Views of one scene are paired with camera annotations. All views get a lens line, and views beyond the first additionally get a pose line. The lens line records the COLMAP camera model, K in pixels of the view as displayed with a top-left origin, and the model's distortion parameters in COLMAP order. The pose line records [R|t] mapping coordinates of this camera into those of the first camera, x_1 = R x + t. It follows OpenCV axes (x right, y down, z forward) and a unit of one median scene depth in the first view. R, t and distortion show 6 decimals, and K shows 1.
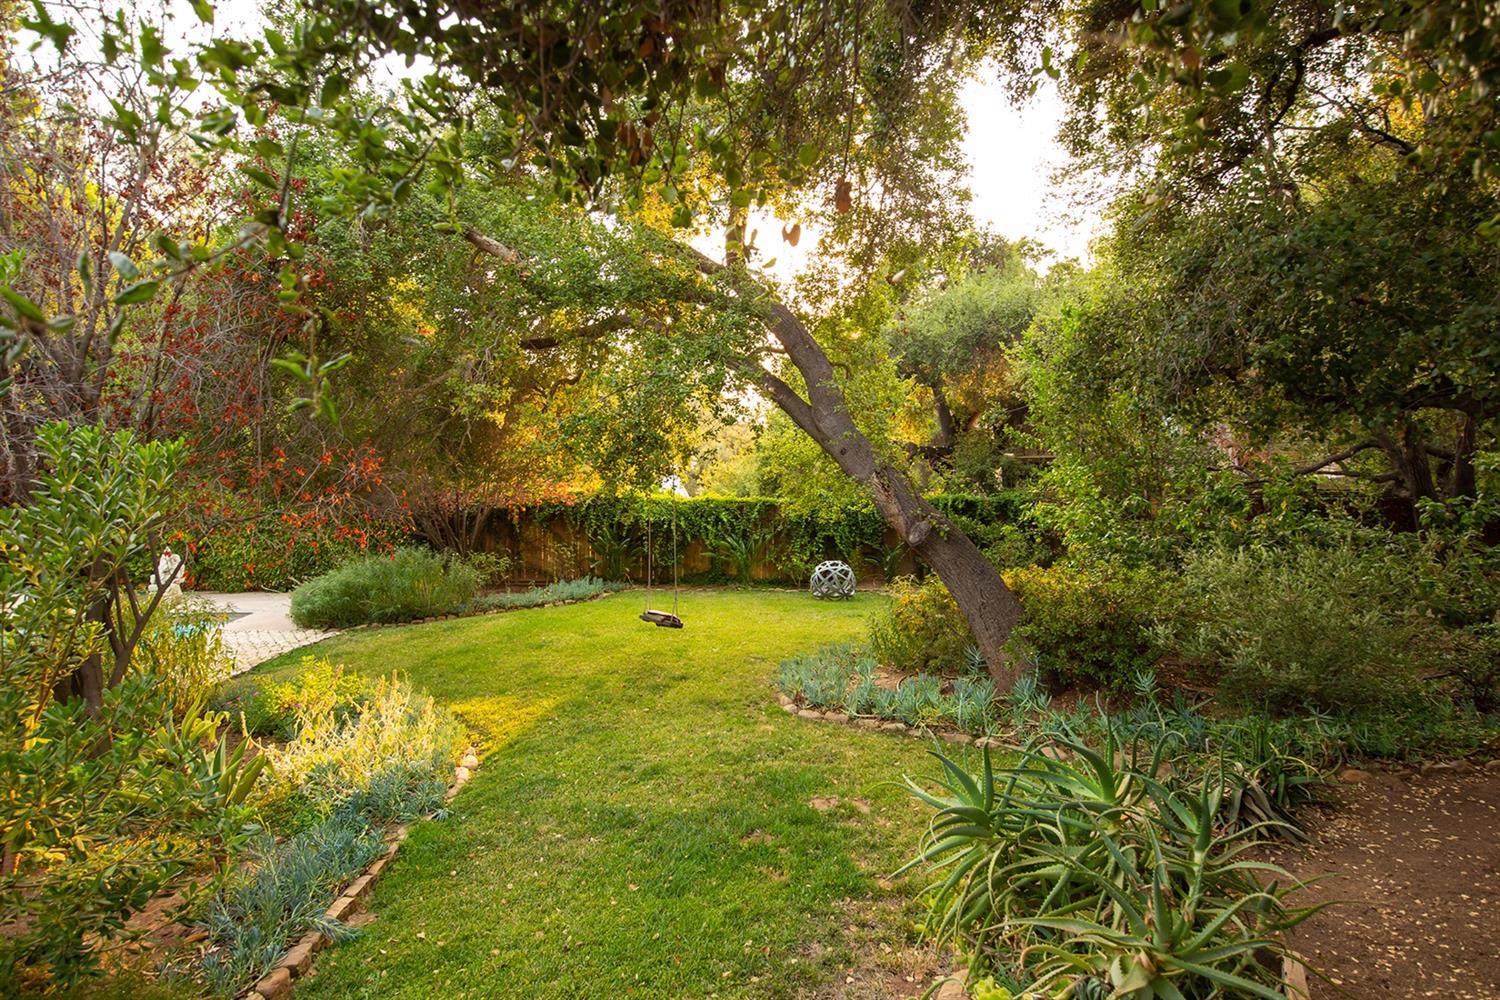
lens RADIAL K [[849.1, 0, 751.2], [0, 849.1, 497.0], [0, 0, 1]] dist [0.000609, 0.000389]
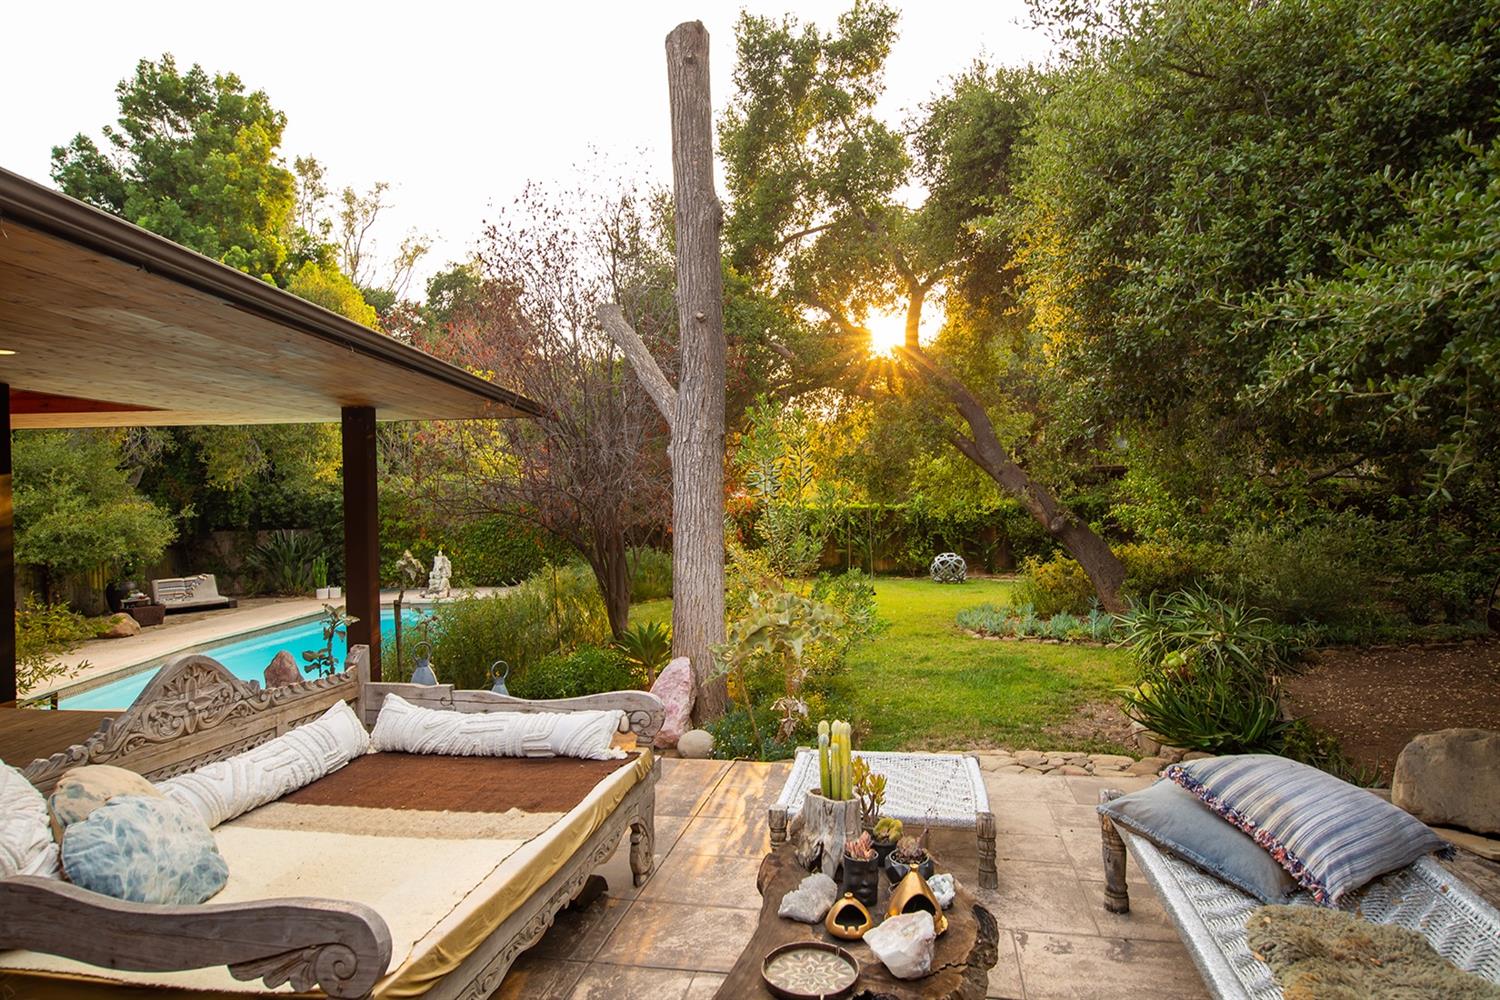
lens RADIAL K [[849.1, 0, 750.6], [0, 849.1, 497.2], [0, 0, 1]] dist [0.000609, 0.000389]
pose [[0.998941, -0.020065, -0.041404, -0.255200], [0.019662, 0.999756, -0.010113, -0.002344], [0.041597, 0.009288, 0.999091, -0.501660]]
